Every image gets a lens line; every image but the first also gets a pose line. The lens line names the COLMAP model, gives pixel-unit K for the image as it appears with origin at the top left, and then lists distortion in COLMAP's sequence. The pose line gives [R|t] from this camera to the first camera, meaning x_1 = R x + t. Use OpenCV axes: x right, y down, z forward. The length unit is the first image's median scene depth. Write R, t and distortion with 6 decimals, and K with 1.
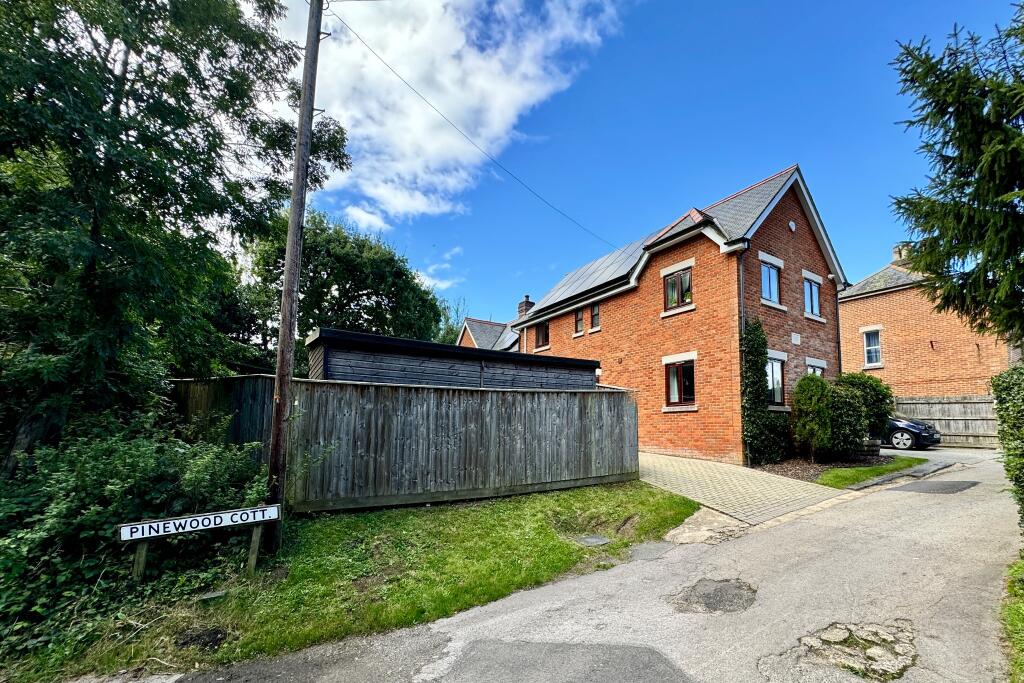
lens RADIAL K [[418.3, 0, 559.3], [0, 418.3, 388.2], [0, 0, 1]] dist [-0.001913, -0.000134]
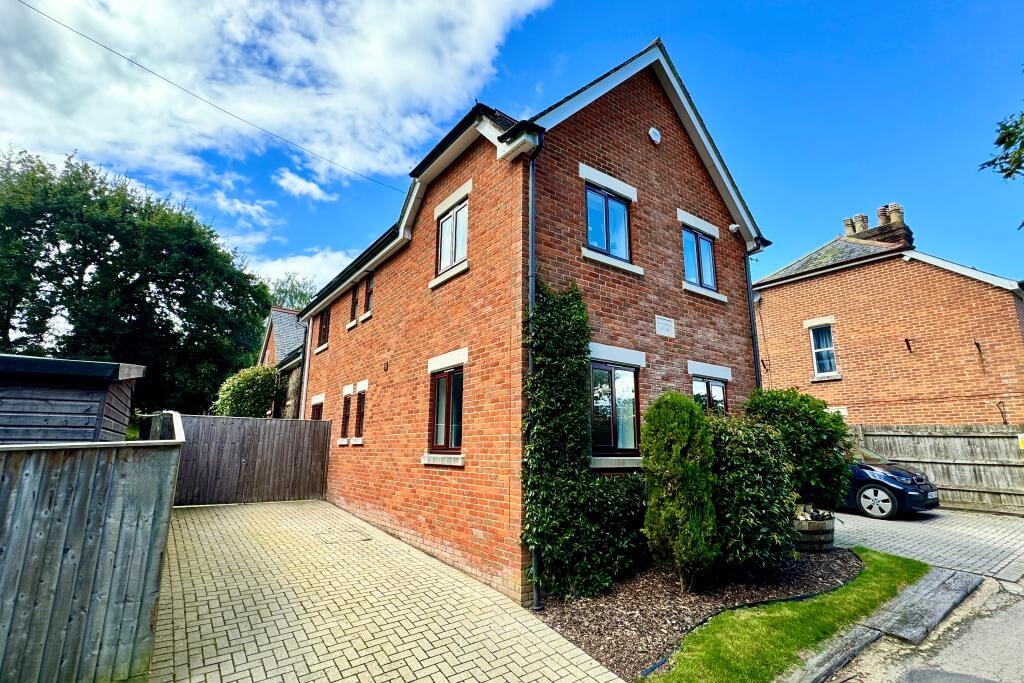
lens RADIAL K [[469.2, 0, 512.0], [0, 469.2, 341.5], [0, 0, 1]] dist [-0.002436, -0.000265]
pose [[0.999609, 0.005858, 0.027331, 0.345217], [-0.002446, 0.992374, -0.123236, -0.023335], [-0.027844, 0.123121, 0.992001, 0.396897]]
